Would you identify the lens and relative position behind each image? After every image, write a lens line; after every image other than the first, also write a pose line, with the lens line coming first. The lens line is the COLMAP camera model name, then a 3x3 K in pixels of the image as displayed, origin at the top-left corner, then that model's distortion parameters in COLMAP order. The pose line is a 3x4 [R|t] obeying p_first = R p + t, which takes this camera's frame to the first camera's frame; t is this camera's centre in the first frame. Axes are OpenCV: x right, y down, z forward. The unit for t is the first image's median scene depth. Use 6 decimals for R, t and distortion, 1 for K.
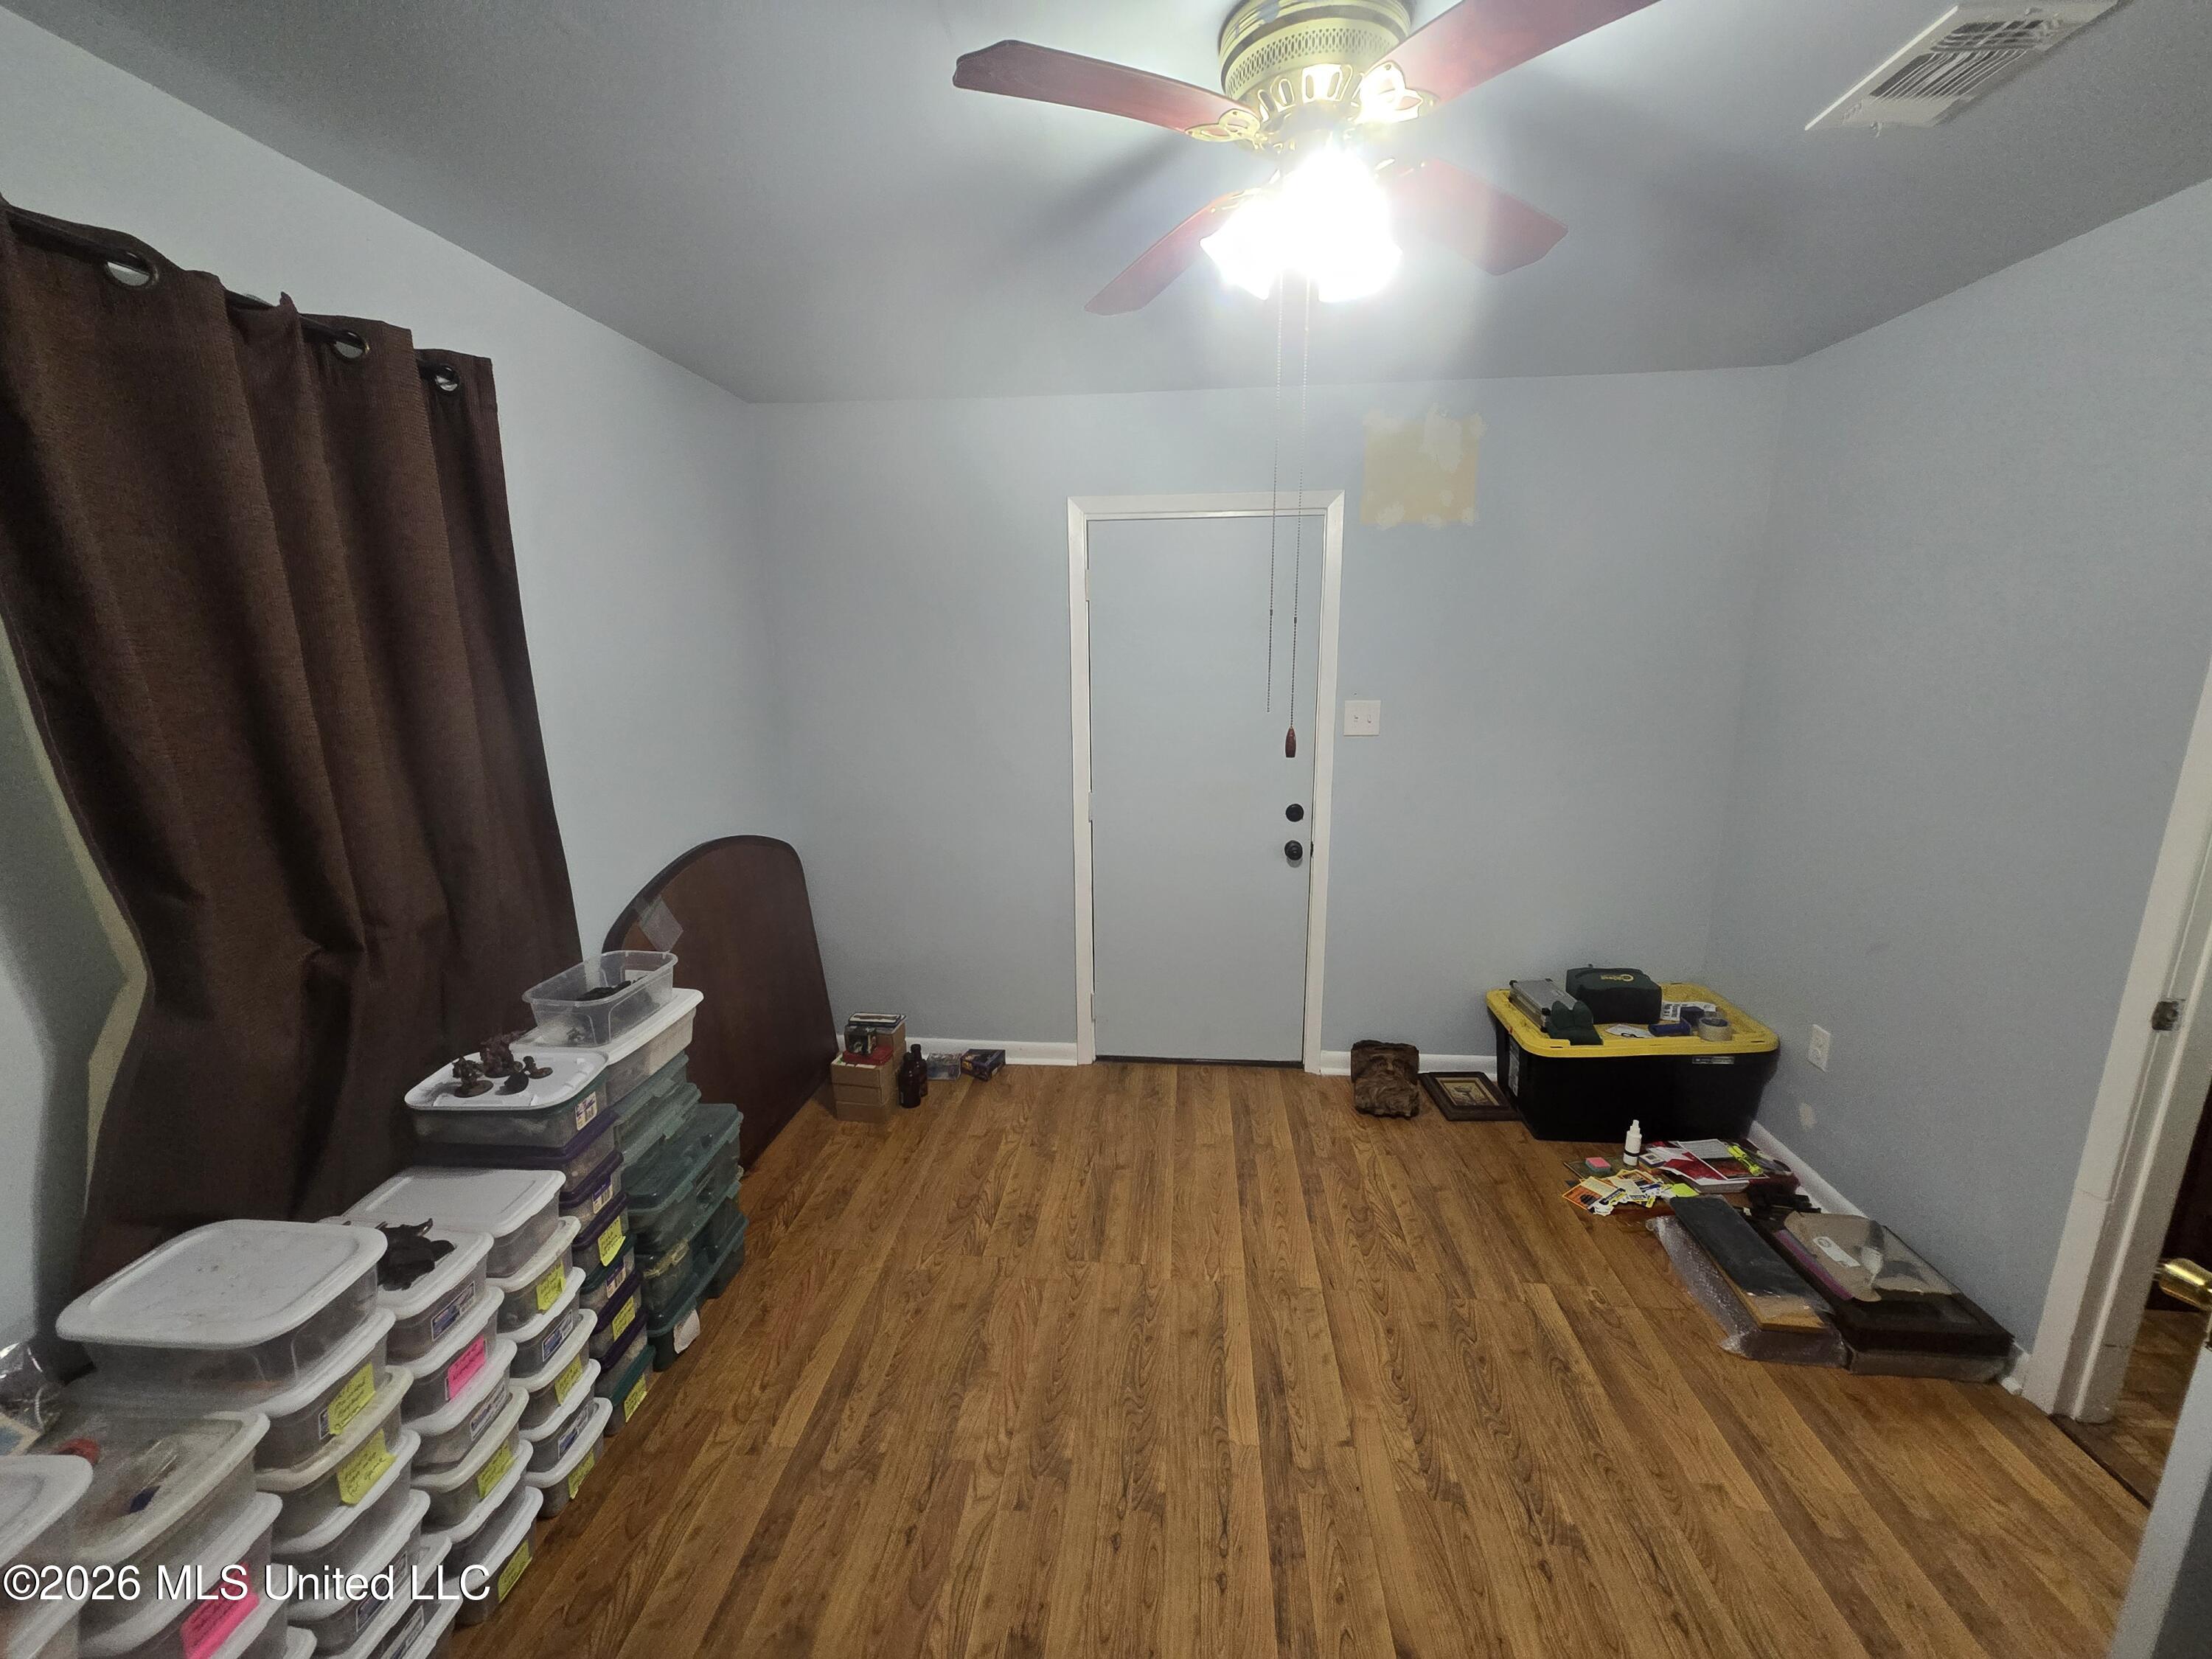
lens RADIAL K [[917.1, 0, 1098.7], [0, 917.1, 850.4], [0, 0, 1]] dist [-0.003869, 0.000298]
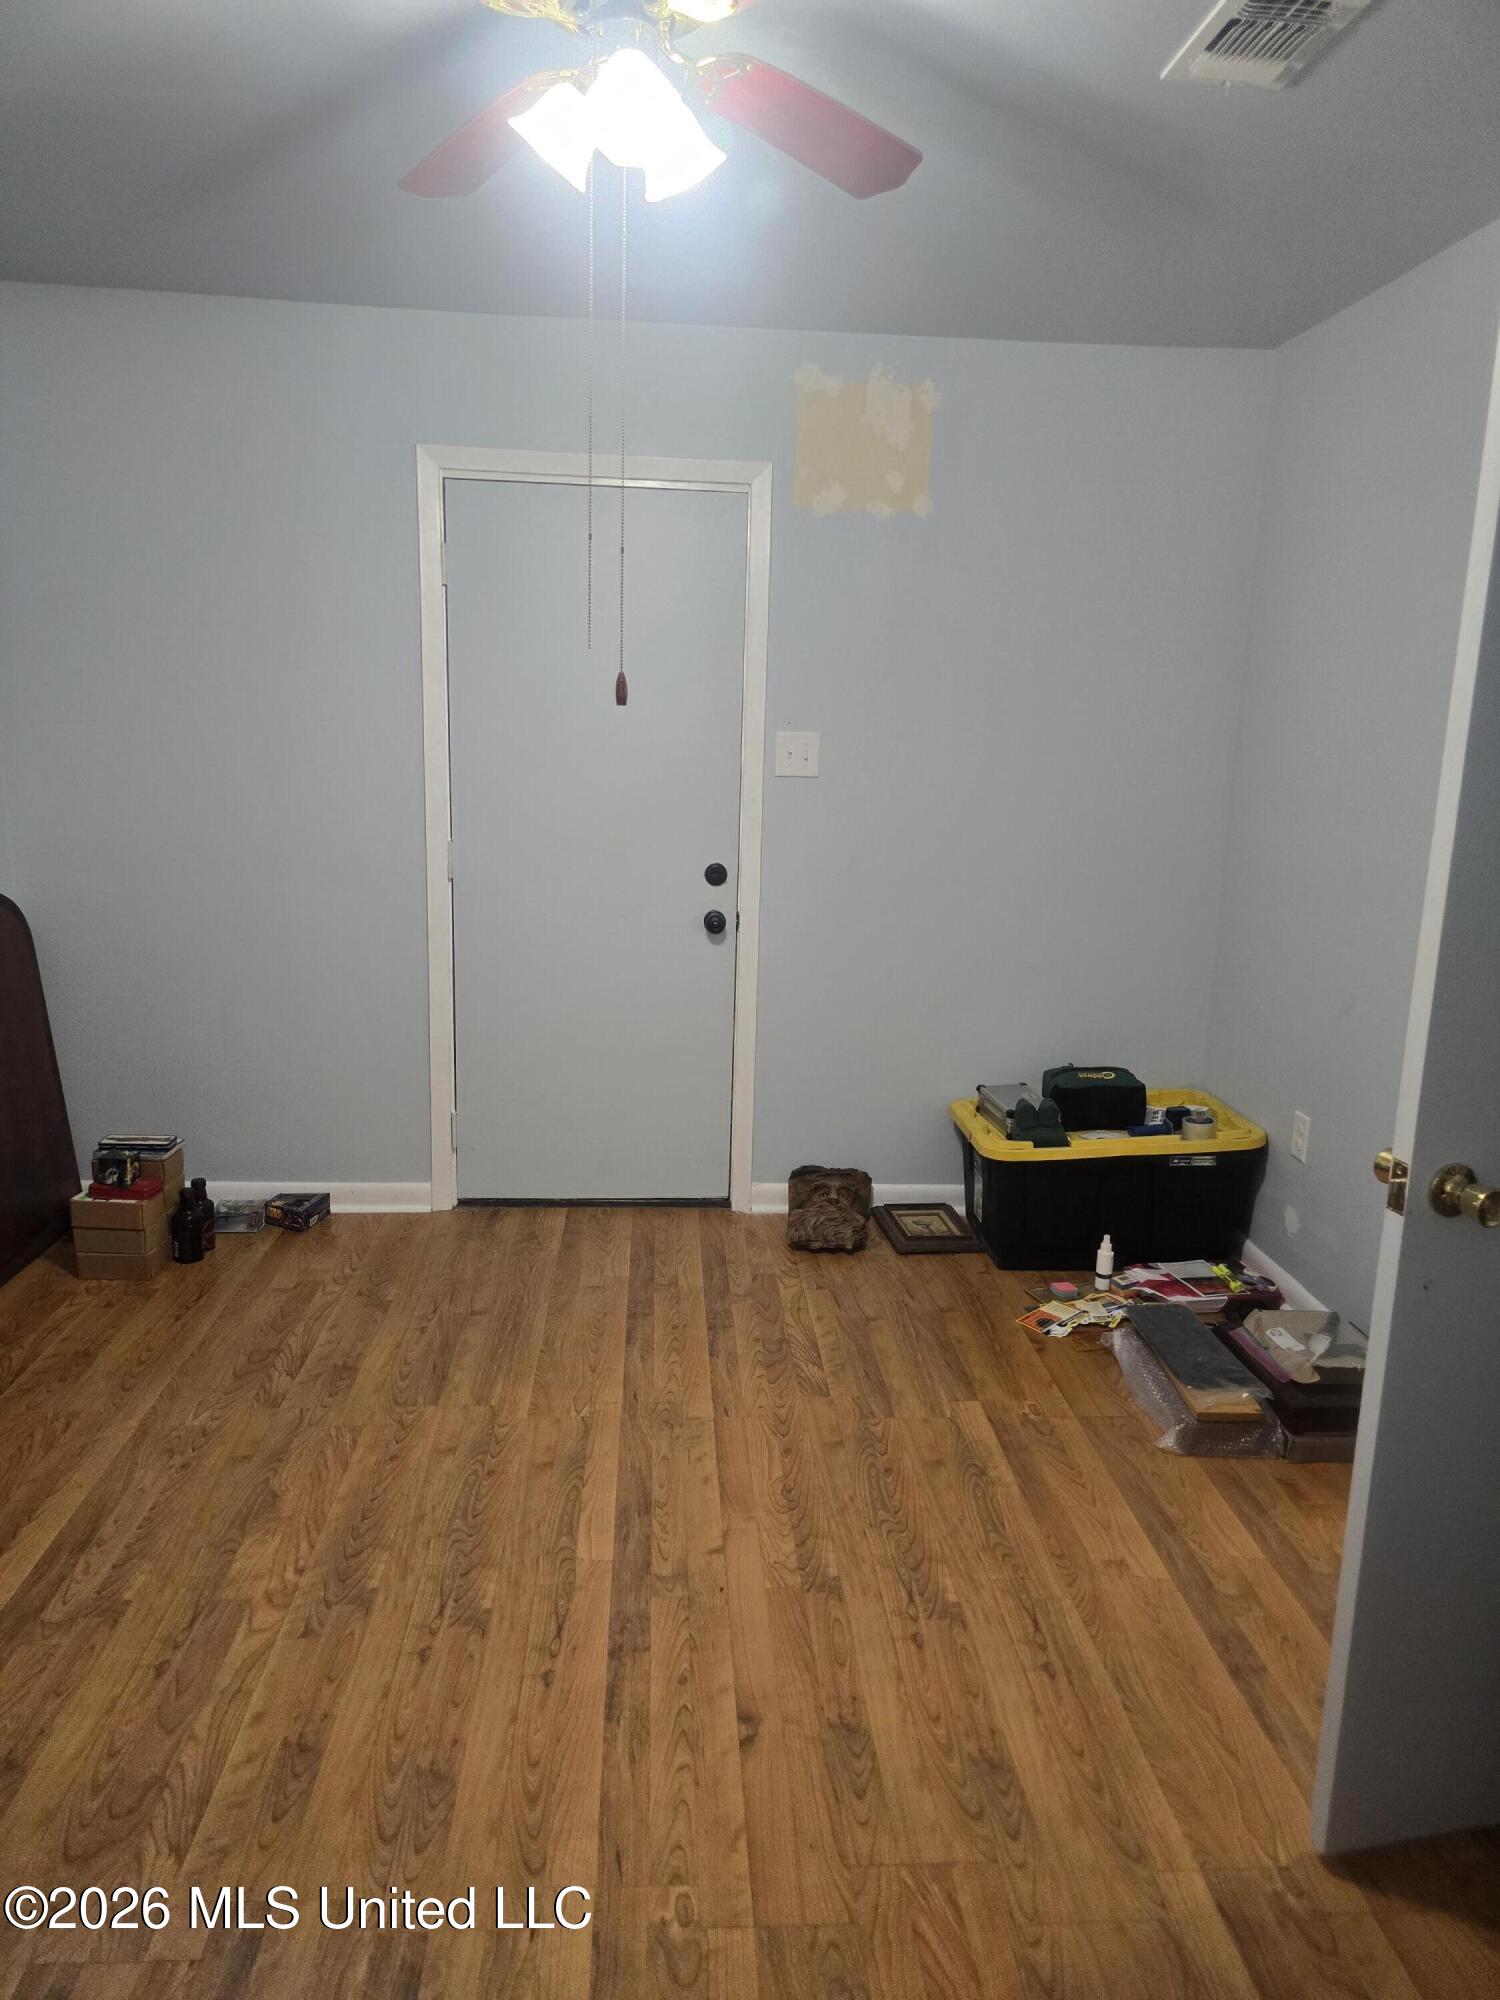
lens RADIAL K [[1355.6, 0, 750.0], [0, 1355.6, 1000.0], [0, 0, 1]] dist [0.078451, -0.076344]
pose [[0.985848, 0.006029, 0.167531, 0.066866], [-0.001881, 0.999688, -0.024907, 0.131871], [-0.167629, 0.024240, 0.985552, -0.204327]]
